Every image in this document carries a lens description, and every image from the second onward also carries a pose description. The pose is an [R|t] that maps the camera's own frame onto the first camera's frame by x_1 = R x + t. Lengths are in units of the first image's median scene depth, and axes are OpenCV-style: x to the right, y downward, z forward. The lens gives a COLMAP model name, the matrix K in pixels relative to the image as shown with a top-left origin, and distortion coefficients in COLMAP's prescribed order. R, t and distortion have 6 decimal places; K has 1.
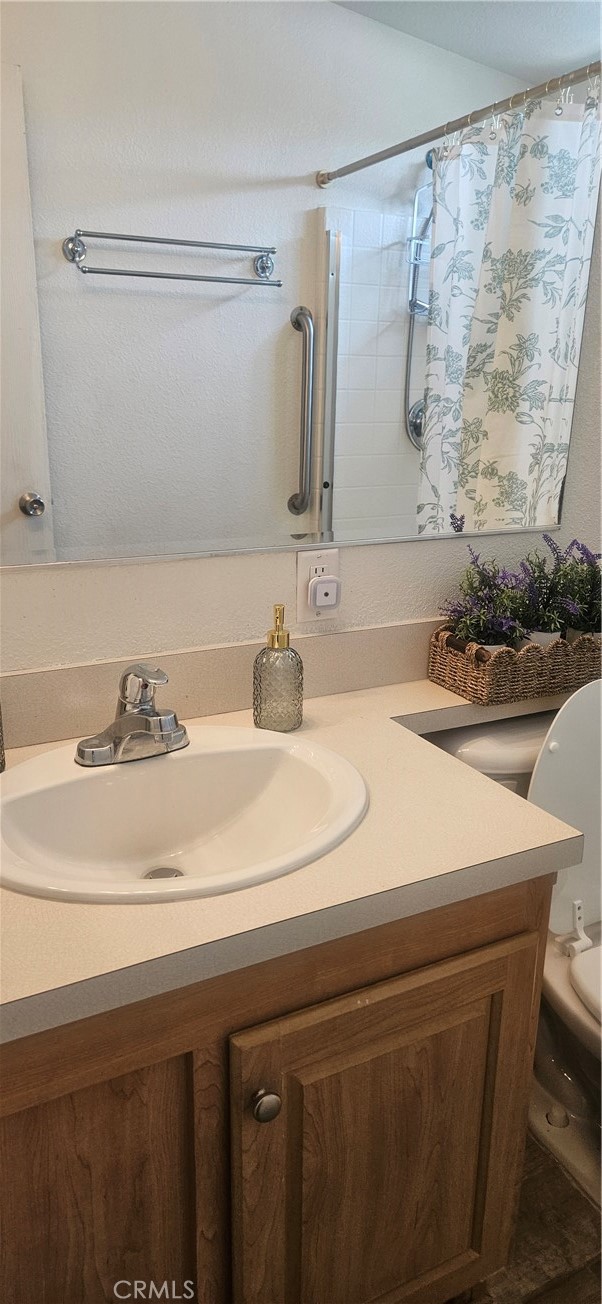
lens RADIAL K [[857.3, 0, 299.7], [0, 857.3, 649.0], [0, 0, 1]] dist [0.068357, -0.048151]
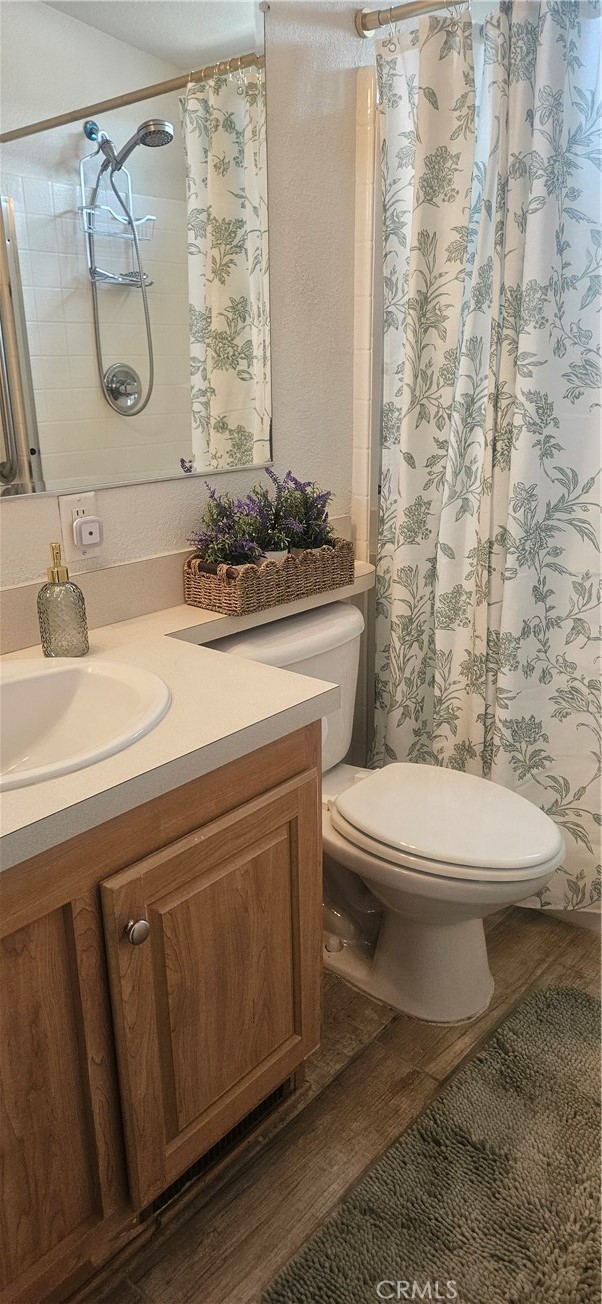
lens RADIAL K [[857.3, 0, 305.7], [0, 857.3, 654.5], [0, 0, 1]] dist [0.068357, -0.048151]
pose [[0.928009, -0.147104, 0.342288, -0.118394], [0.135829, 0.989101, 0.056823, 0.067207], [-0.346916, -0.006240, 0.937875, -0.148684]]
